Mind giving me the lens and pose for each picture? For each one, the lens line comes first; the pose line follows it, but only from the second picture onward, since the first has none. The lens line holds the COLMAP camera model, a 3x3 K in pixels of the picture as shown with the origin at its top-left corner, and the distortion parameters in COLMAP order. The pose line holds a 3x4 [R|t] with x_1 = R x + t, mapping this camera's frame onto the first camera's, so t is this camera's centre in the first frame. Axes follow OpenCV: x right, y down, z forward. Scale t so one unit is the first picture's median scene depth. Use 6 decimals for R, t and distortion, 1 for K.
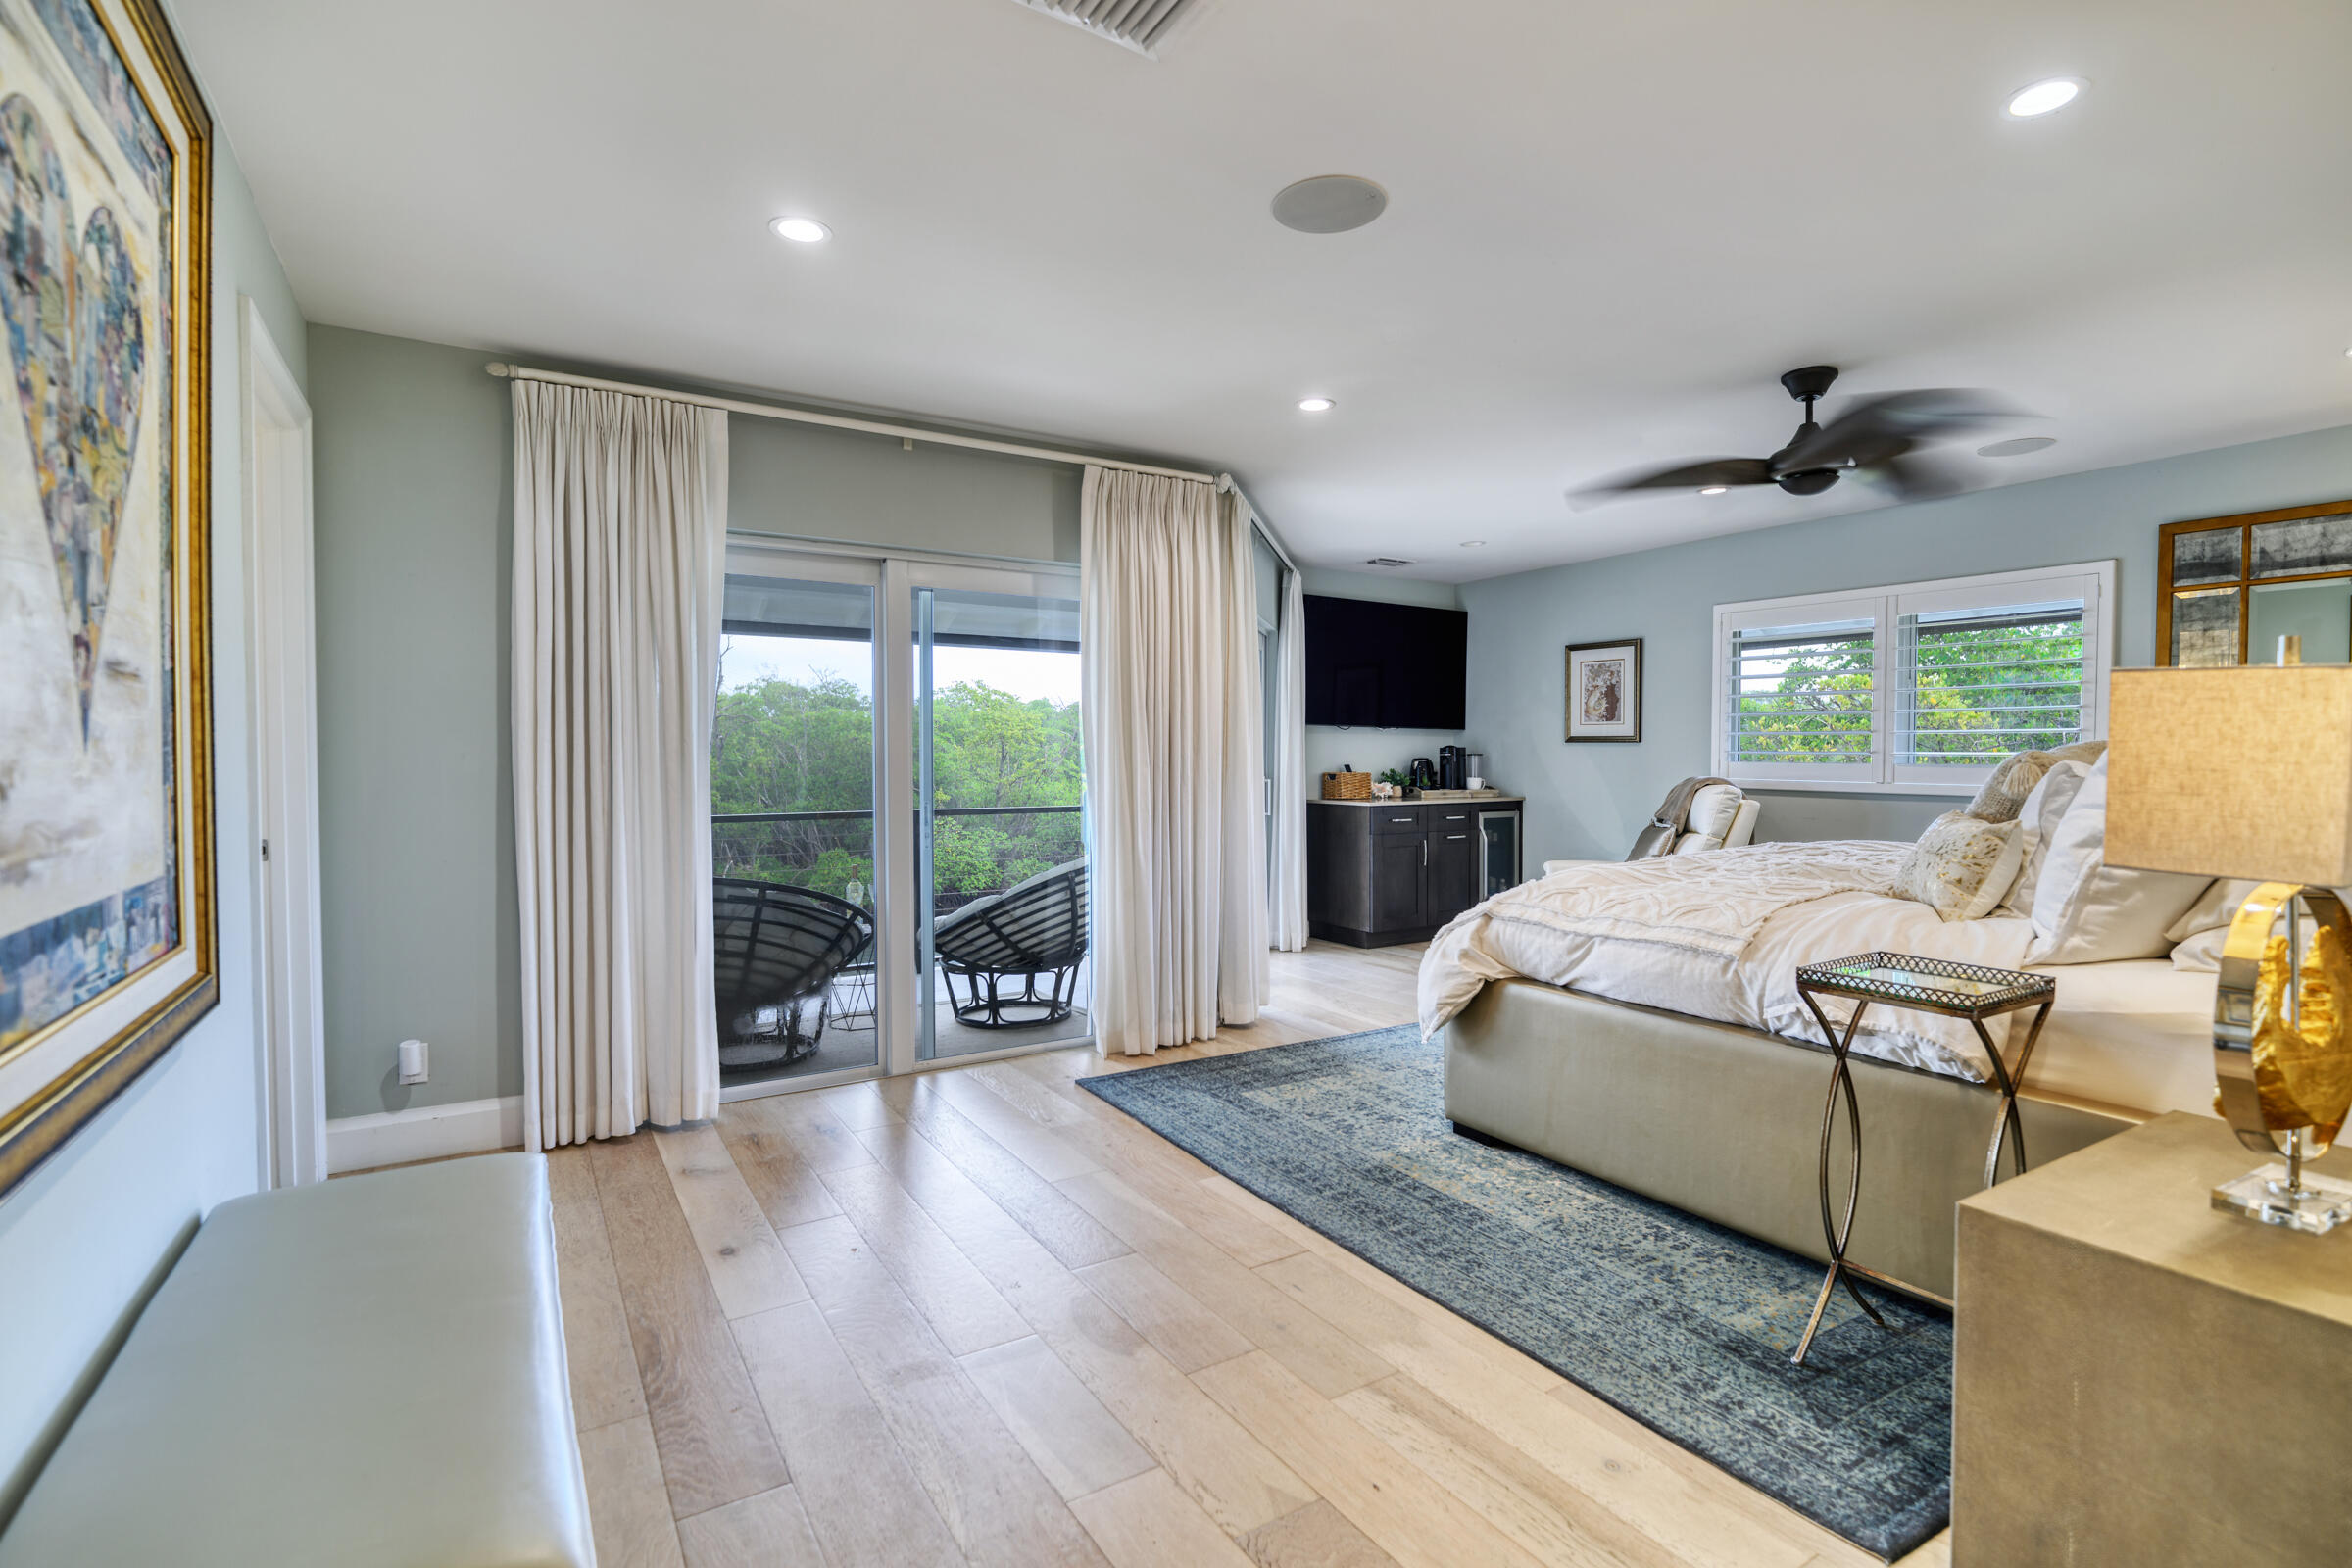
lens RADIAL K [[1097.0, 0, 1183.6], [0, 1097.0, 773.4], [0, 0, 1]] dist [-0.004725, -0.001326]
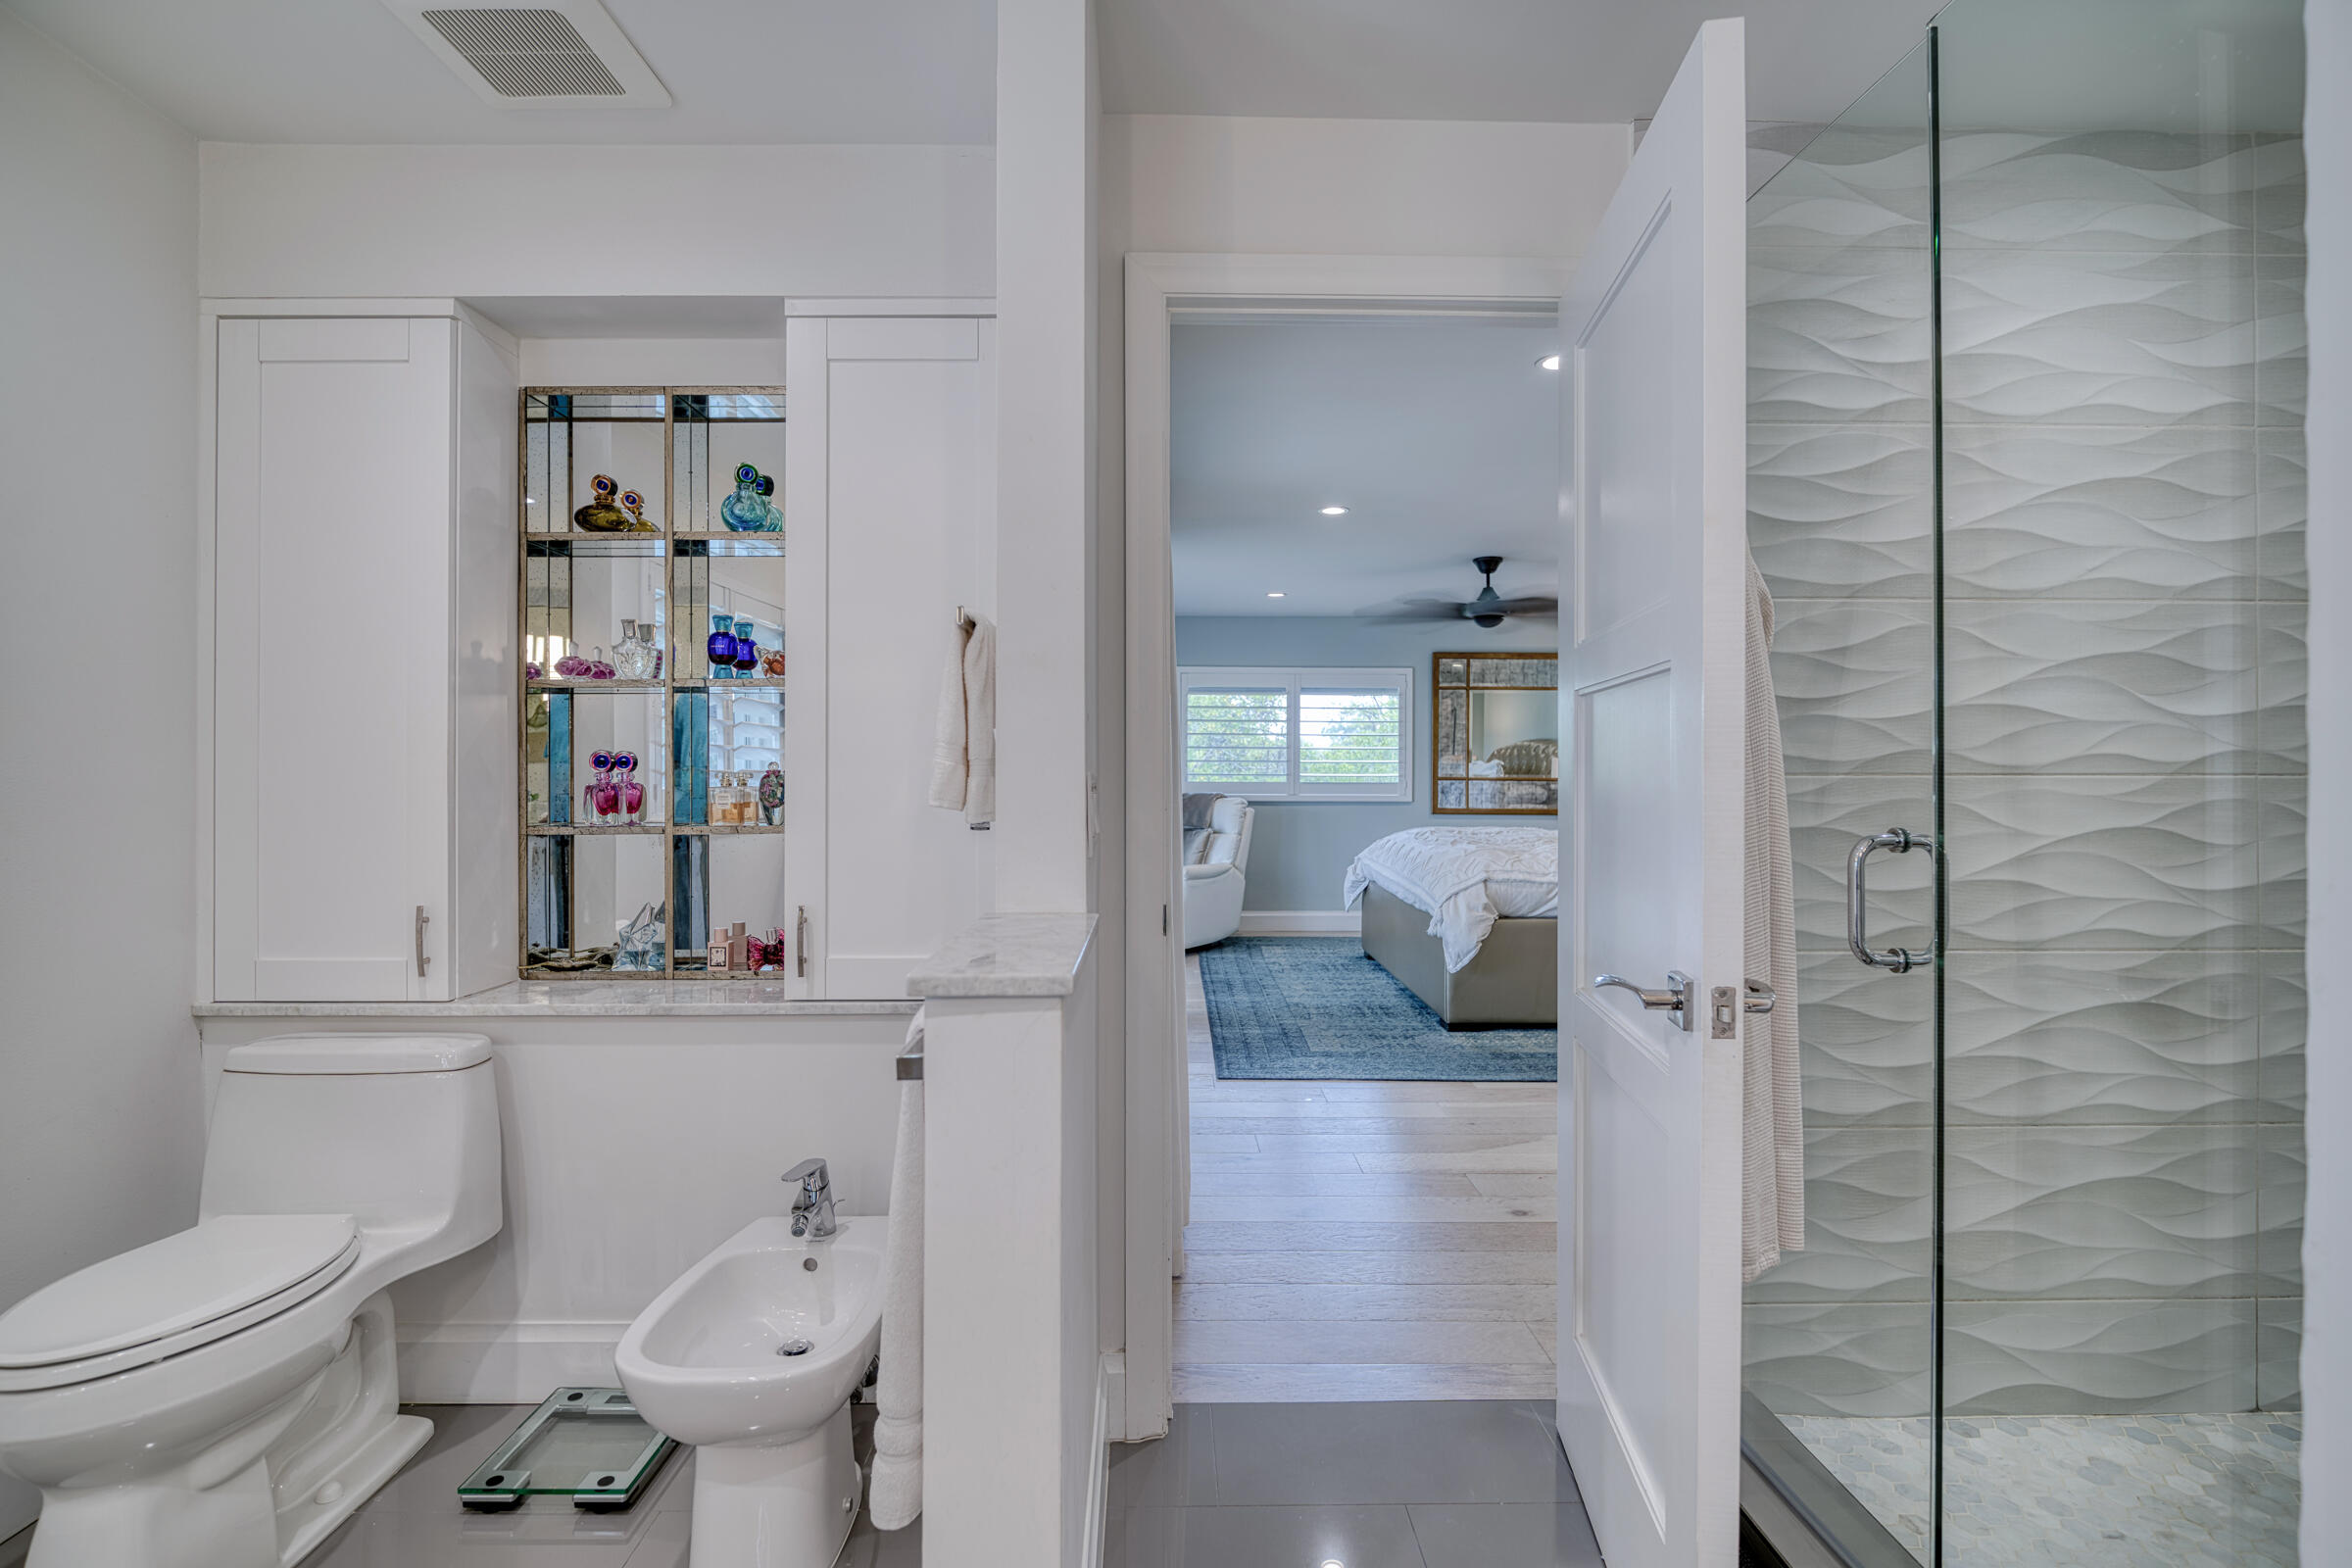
lens RADIAL K [[1097.0, 0, 1183.6], [0, 1097.0, 773.4], [0, 0, 1]] dist [-0.004725, -0.001326]
pose [[0.506845, -0.002084, 0.862035, -1.474279], [0.017979, 0.999805, -0.008154, -0.020972], [-0.861850, 0.019632, 0.506784, 0.660358]]
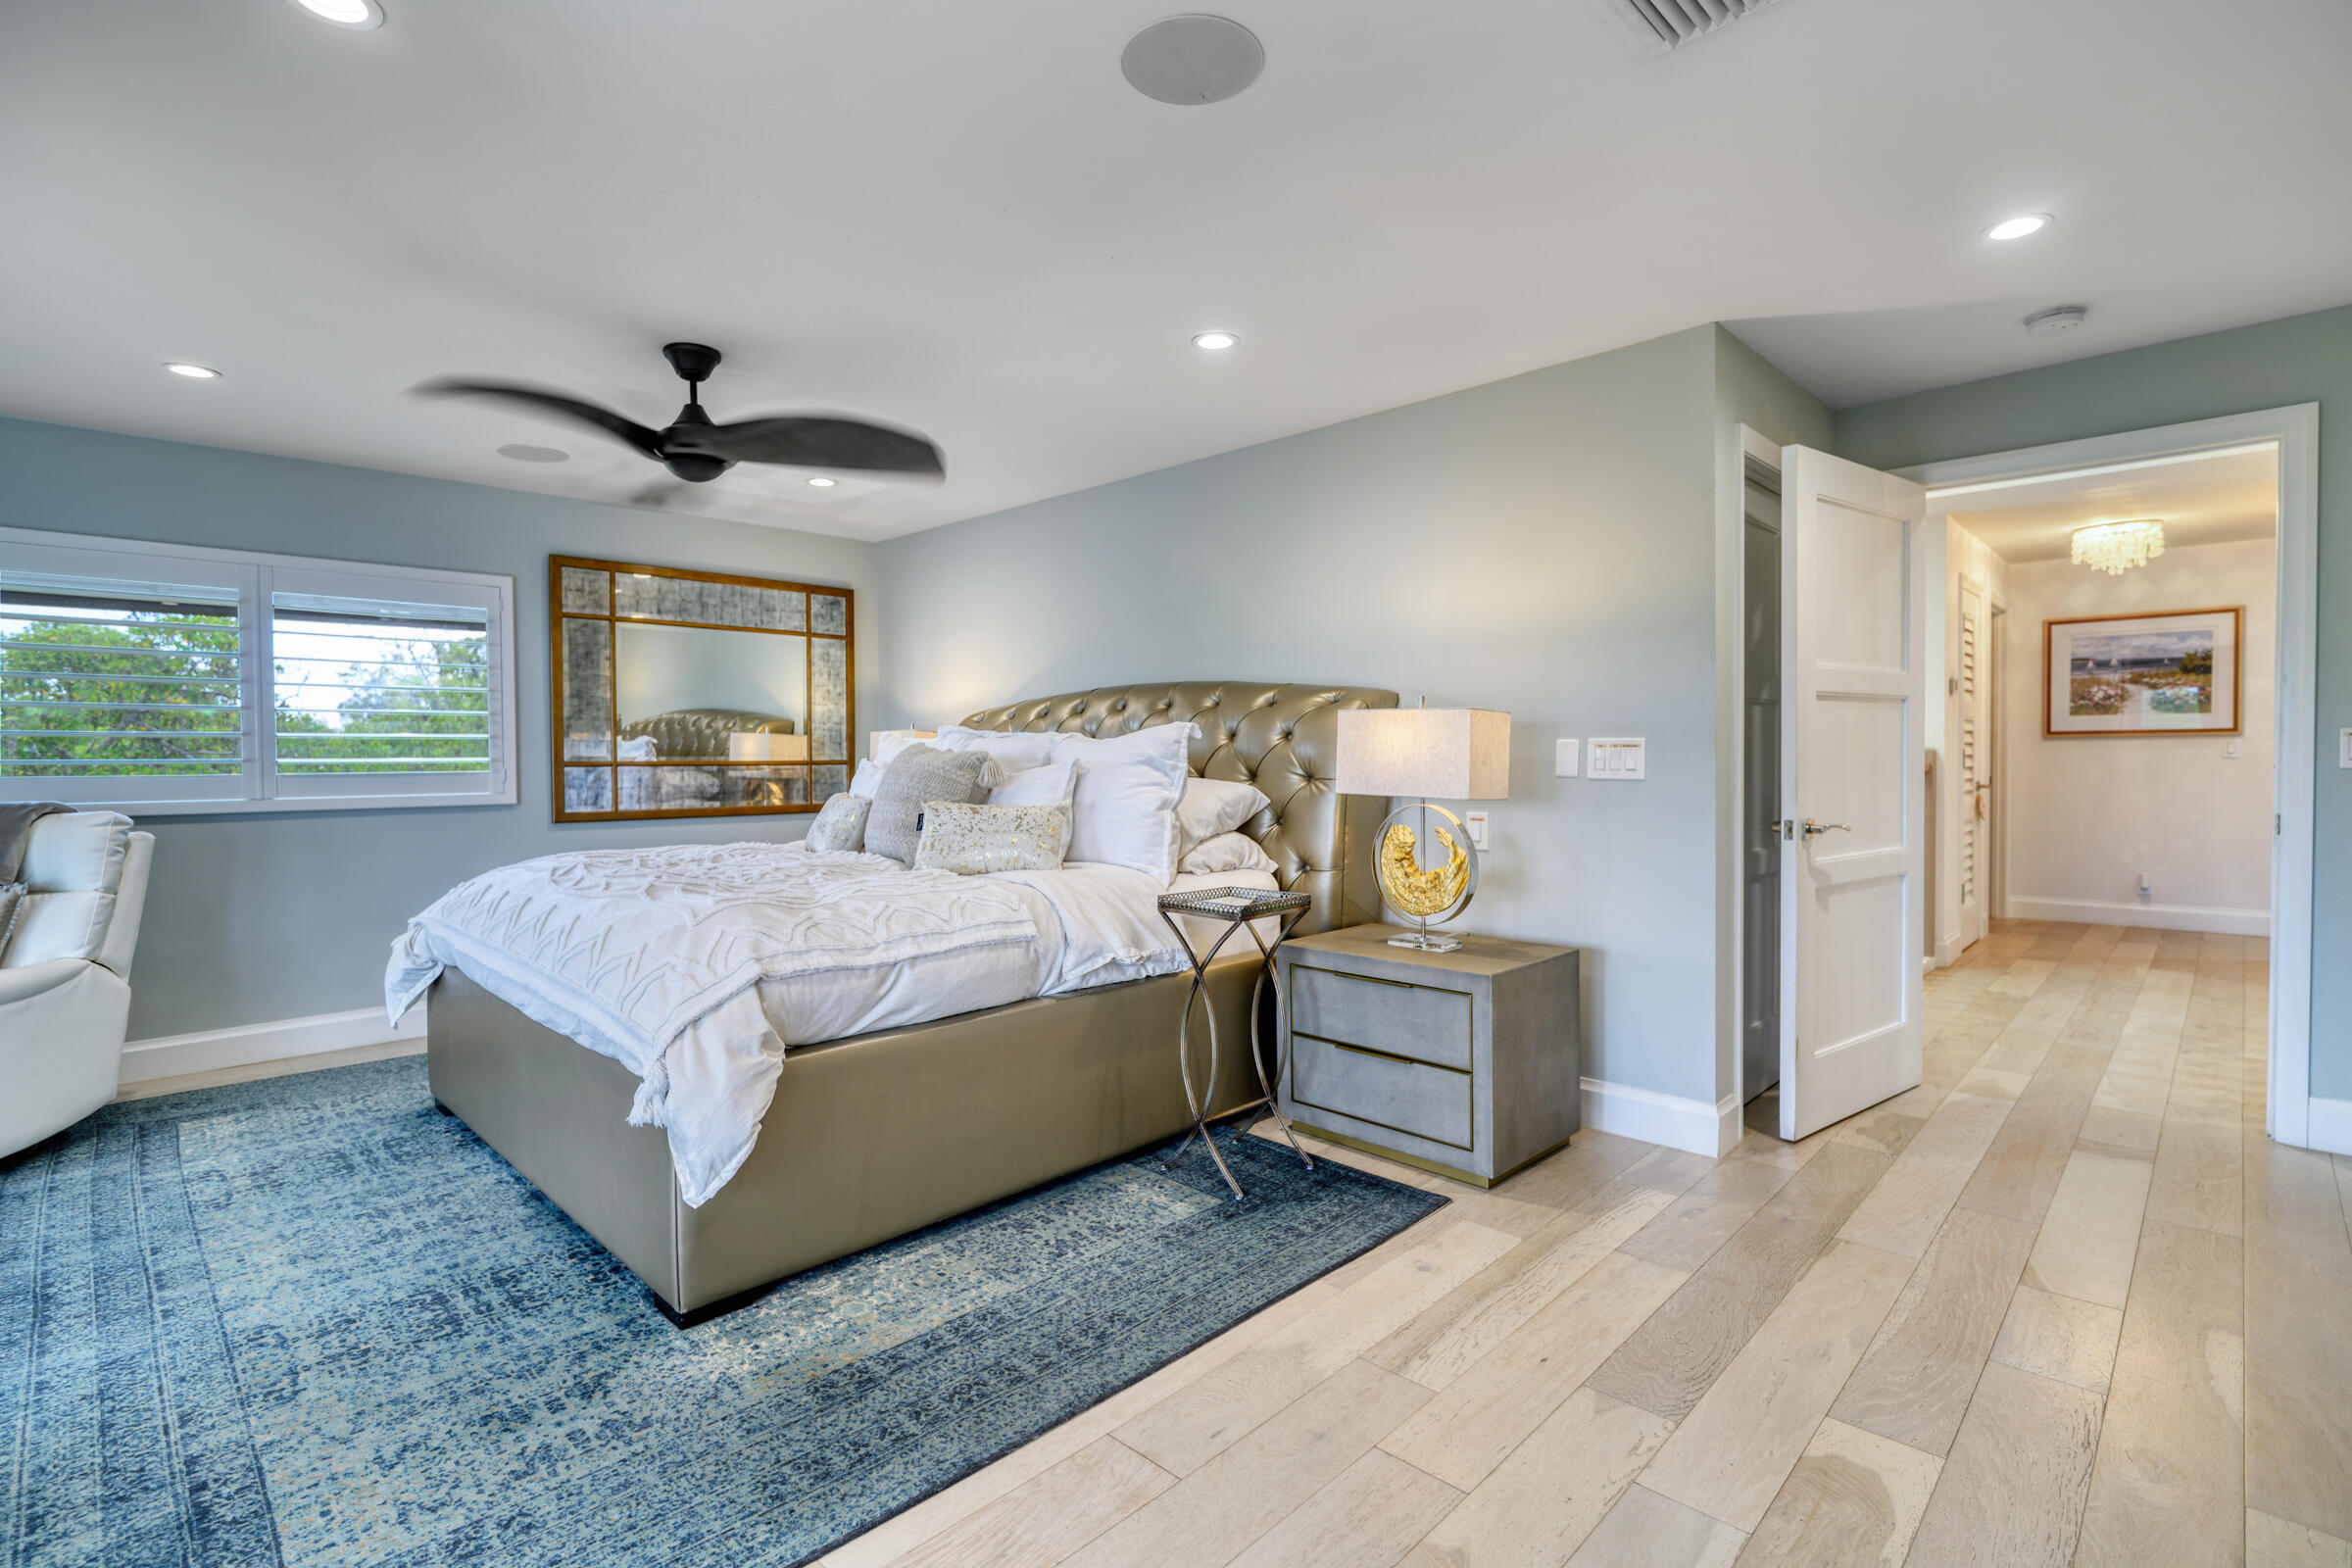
lens RADIAL K [[1106.9, 0, 1154.2], [0, 1106.9, 782.2], [0, 0, 1]] dist [-0.005168, -0.000523]
pose [[-0.227639, -0.023871, 0.973453, -0.555016], [0.028746, 0.999099, 0.031222, -0.018781], [-0.973321, 0.035090, -0.226748, 1.040828]]
